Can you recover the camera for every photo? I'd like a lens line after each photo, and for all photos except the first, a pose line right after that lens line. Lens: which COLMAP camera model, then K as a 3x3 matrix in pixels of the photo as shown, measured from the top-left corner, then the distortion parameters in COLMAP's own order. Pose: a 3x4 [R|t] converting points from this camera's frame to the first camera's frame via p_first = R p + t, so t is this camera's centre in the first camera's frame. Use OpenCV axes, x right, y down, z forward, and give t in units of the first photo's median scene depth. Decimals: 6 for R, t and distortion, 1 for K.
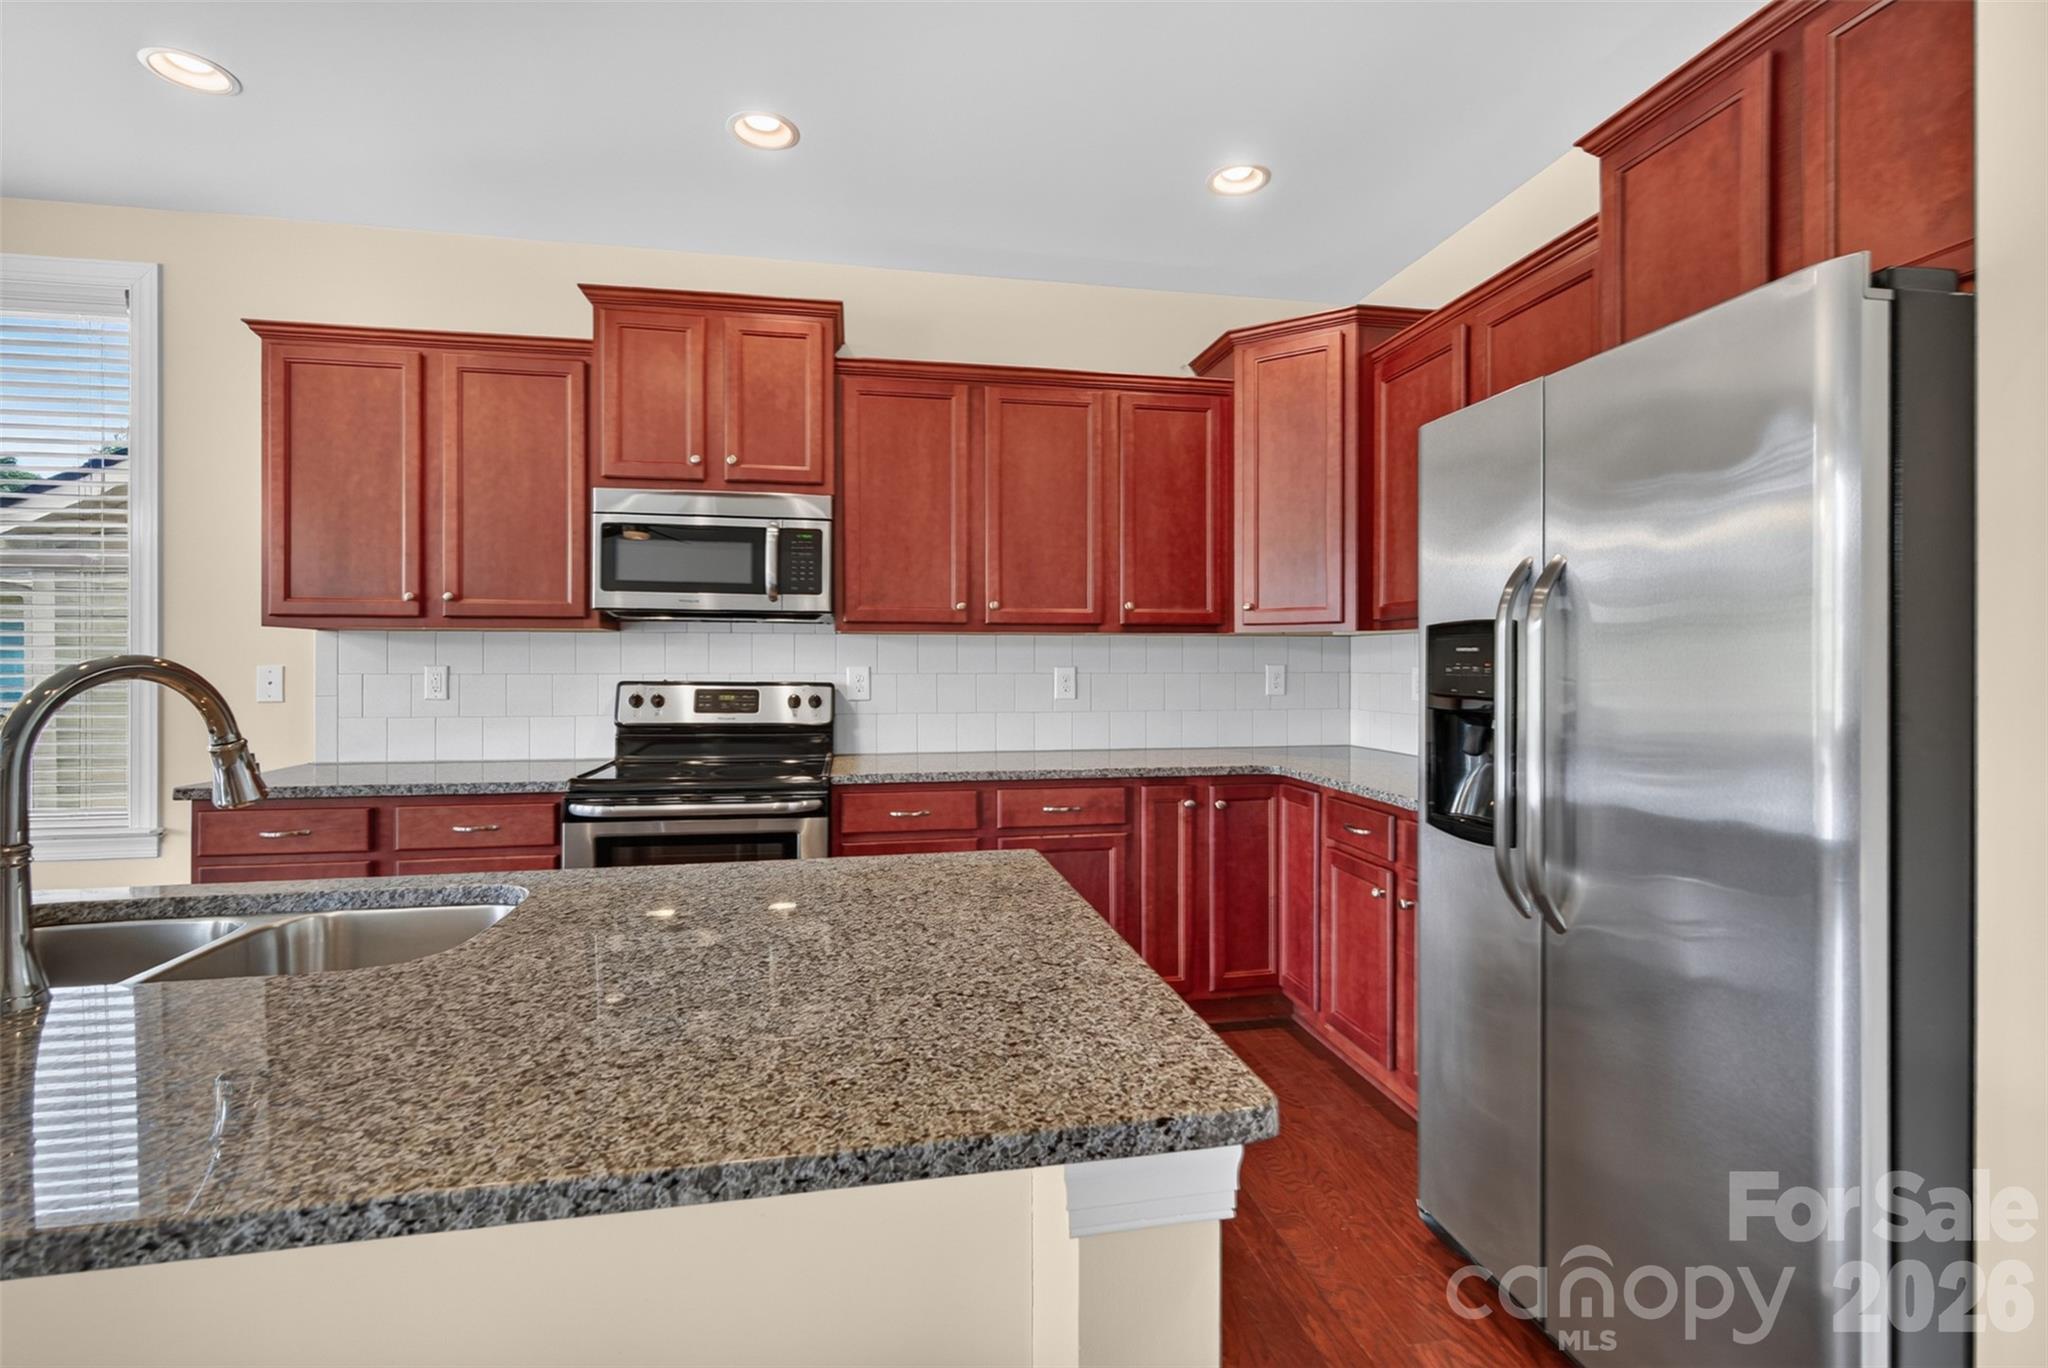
lens RADIAL K [[1074.2, 0, 1084.9], [0, 1074.2, 659.7], [0, 0, 1]] dist [0.005354, 0.000858]
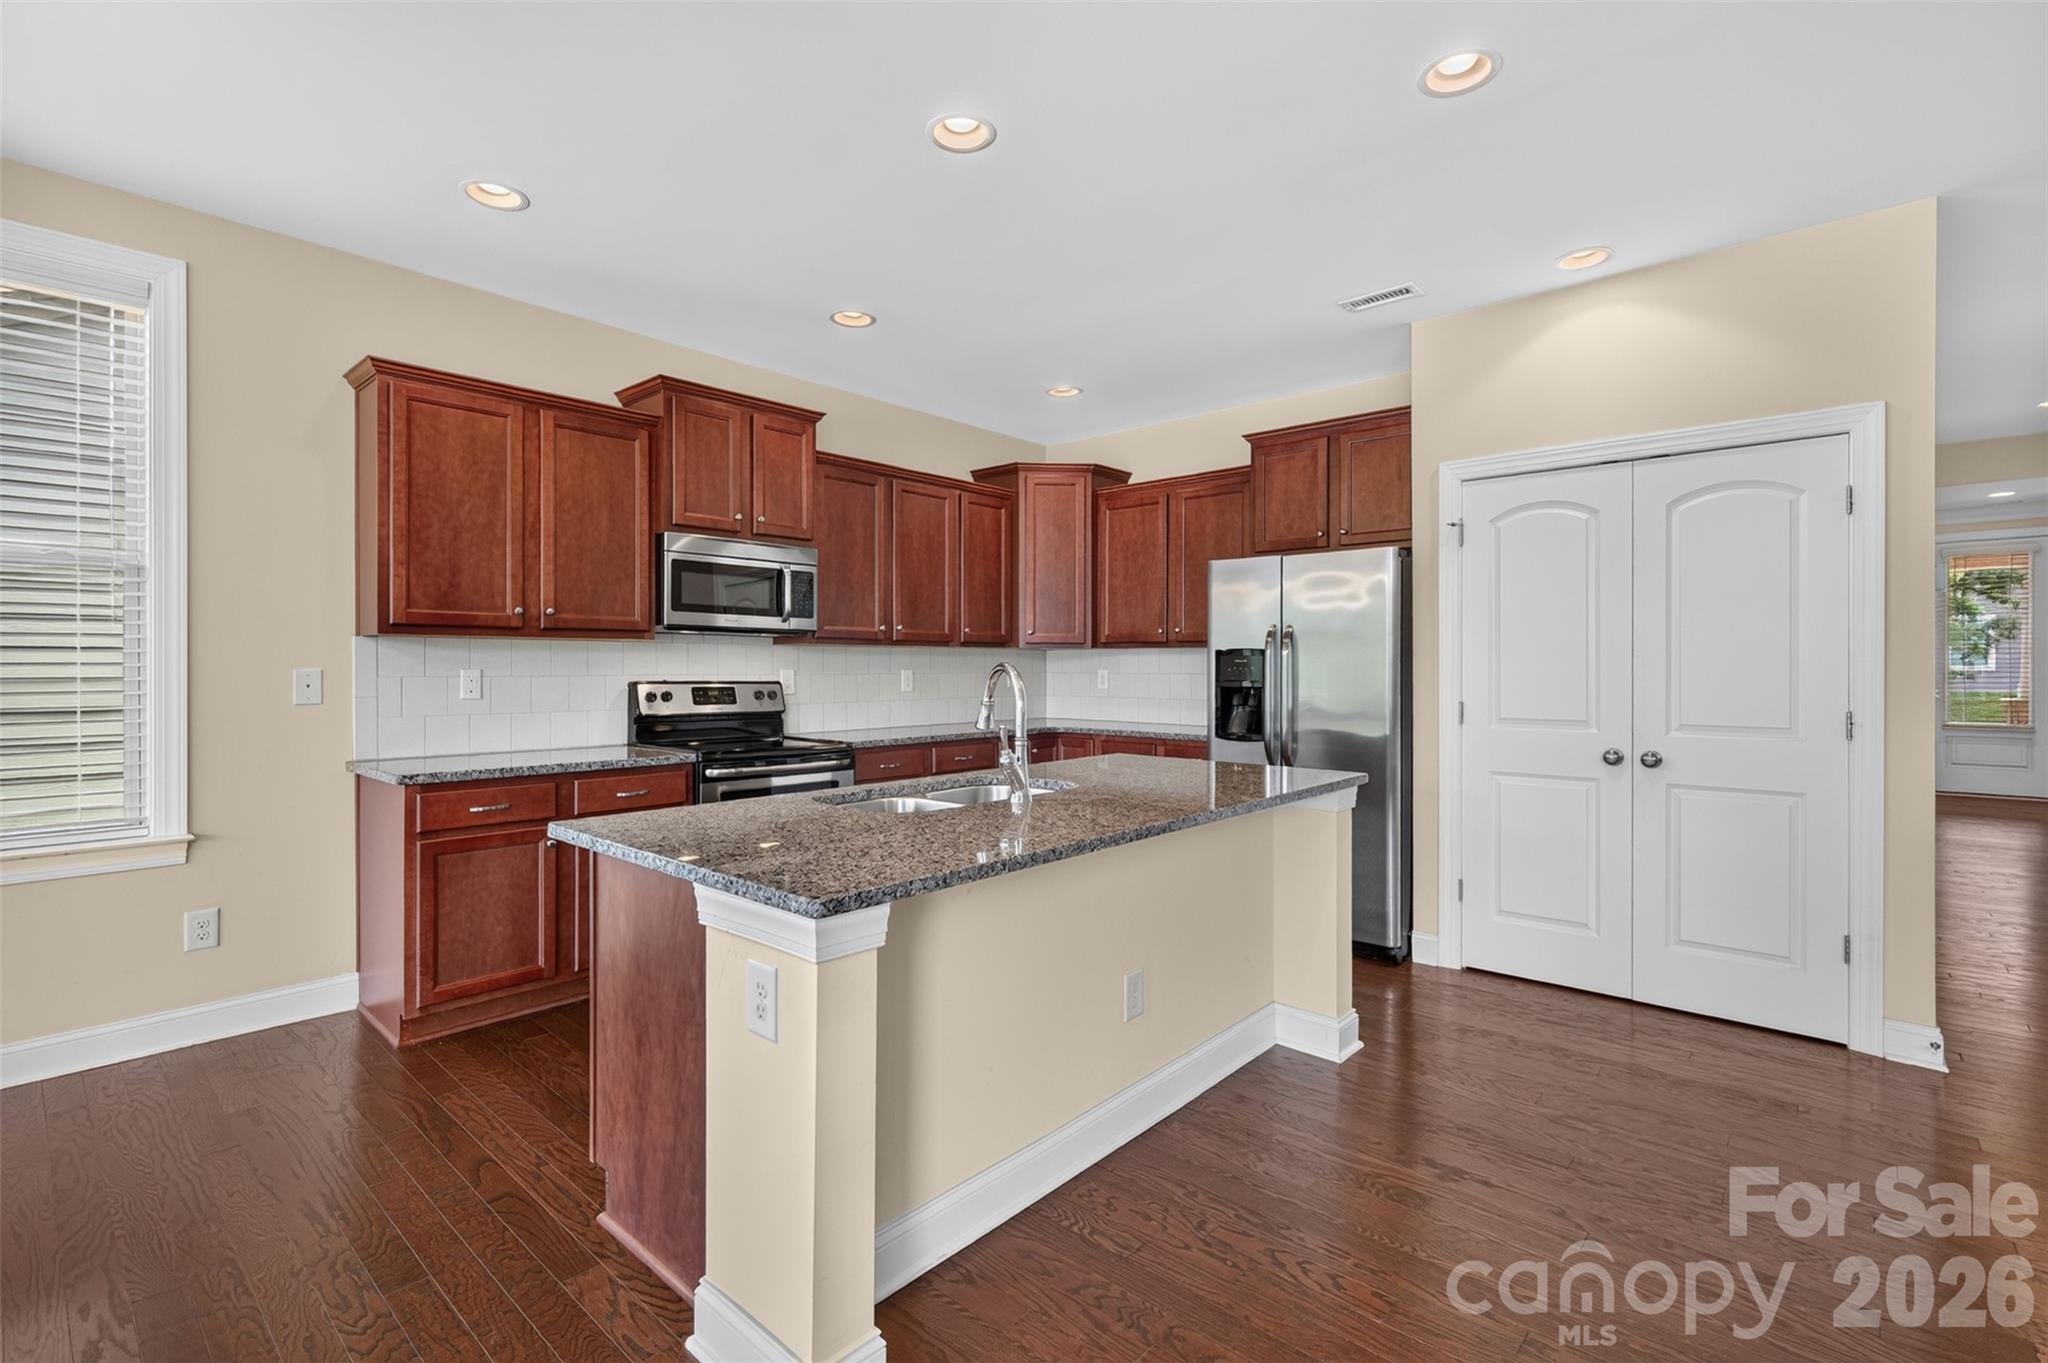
lens RADIAL K [[933.3, 0, 1032.8], [0, 933.3, 669.5], [0, 0, 1]] dist [0.003895, 0.000318]
pose [[0.812965, 0.000256, 0.582312, -0.719114], [-0.004330, 0.999975, 0.005606, -0.001567], [-0.582296, -0.007079, 0.812946, -0.165378]]
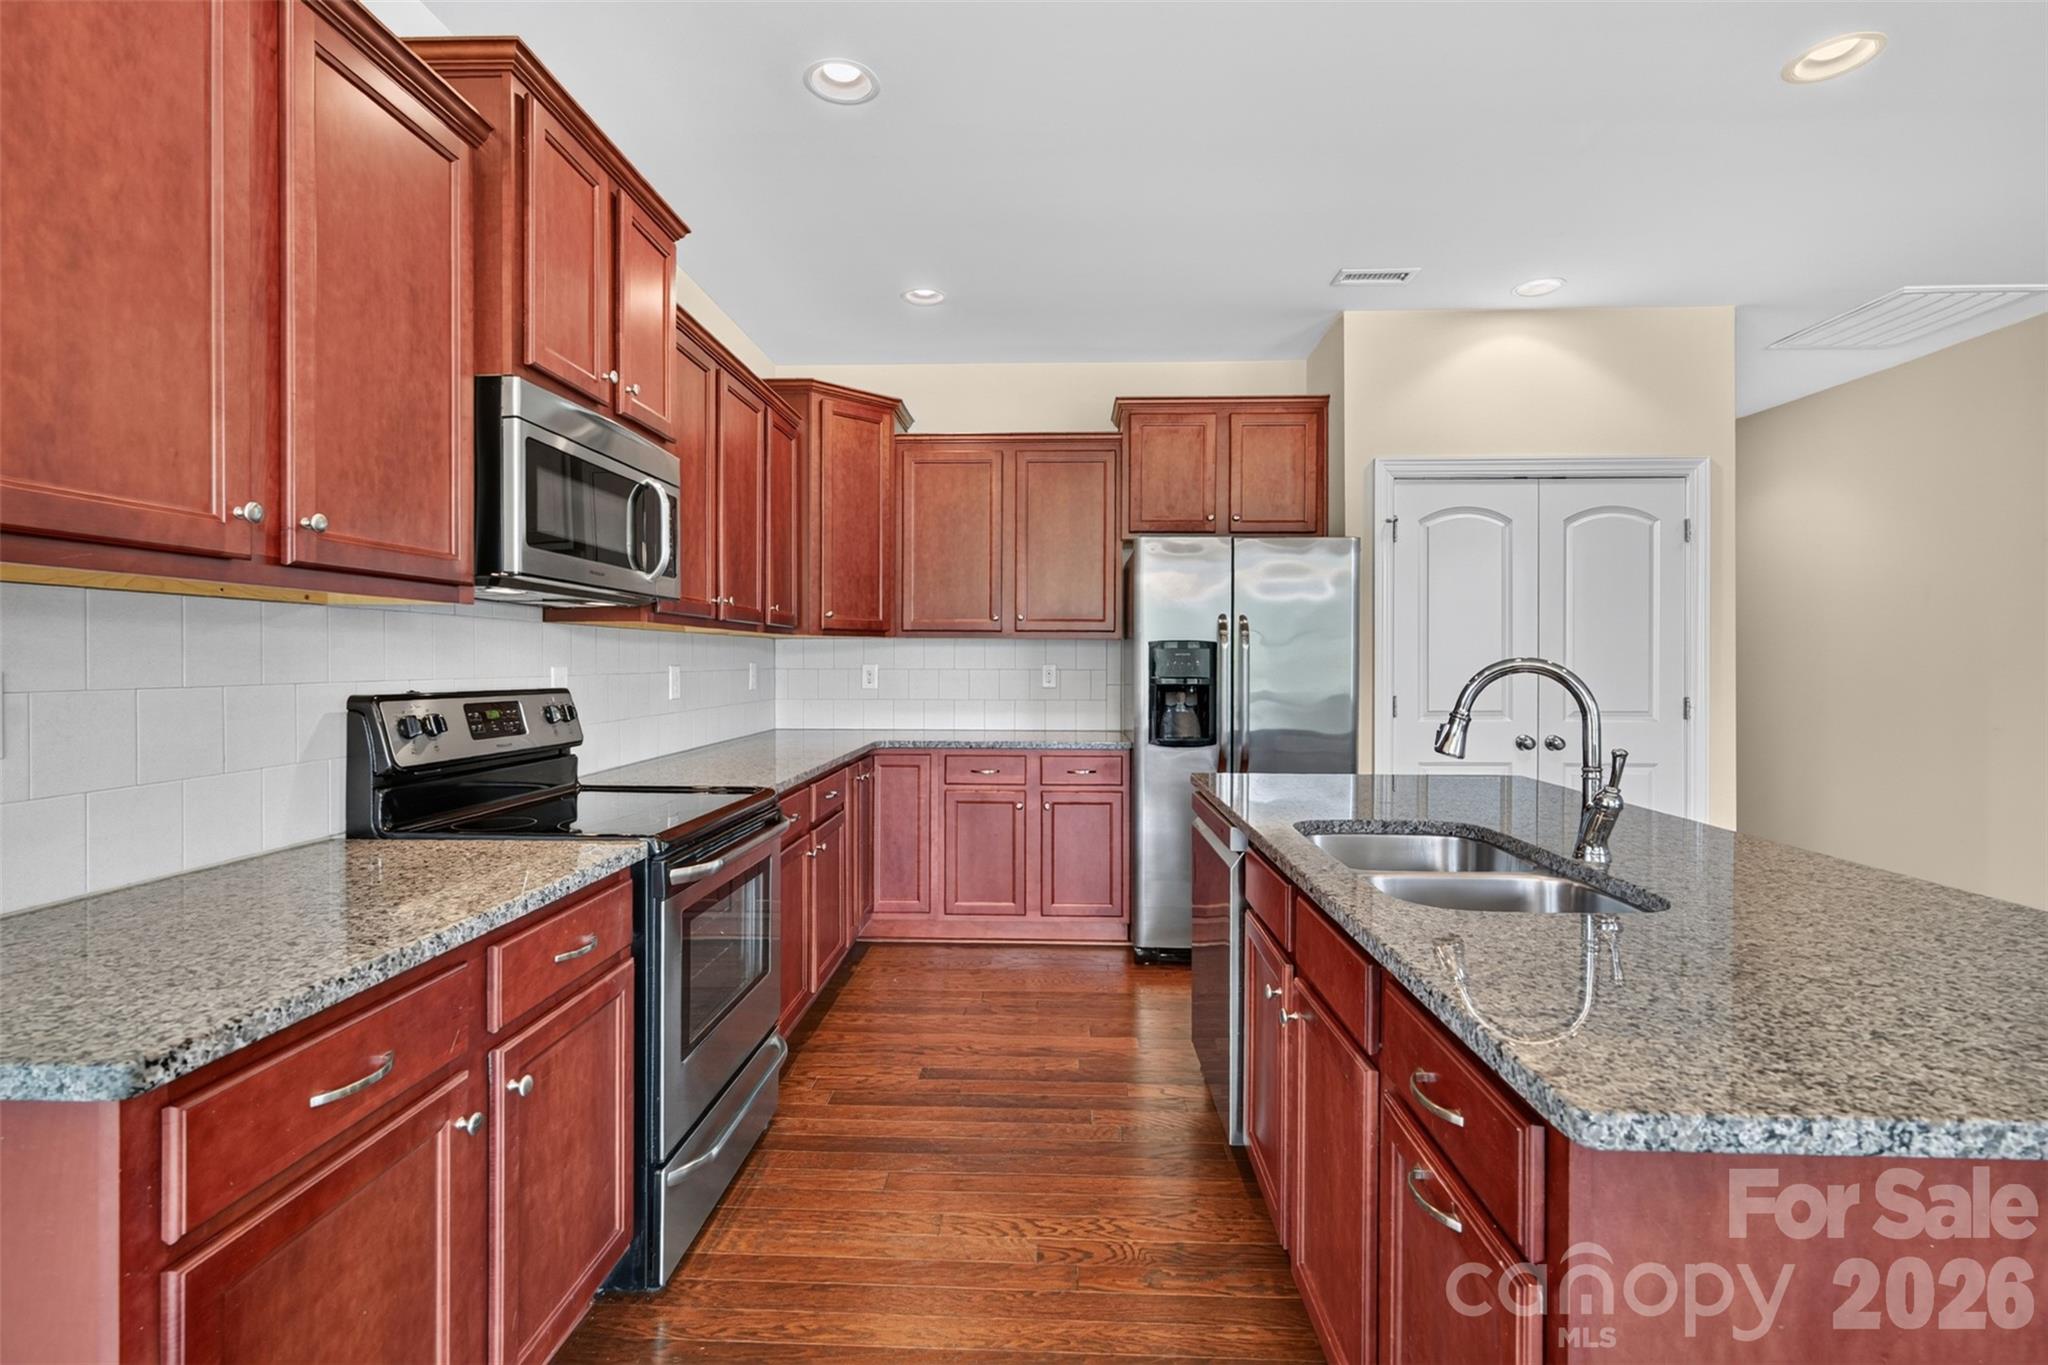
lens RADIAL K [[933.3, 0, 1018.6], [0, 933.3, 663.0], [0, 0, 1]] dist [0.003895, 0.000318]
pose [[0.253511, -0.001242, 0.967332, -0.858305], [-0.004807, 0.999985, 0.002544, 0.000294], [-0.967321, -0.005295, 0.253501, 0.564149]]
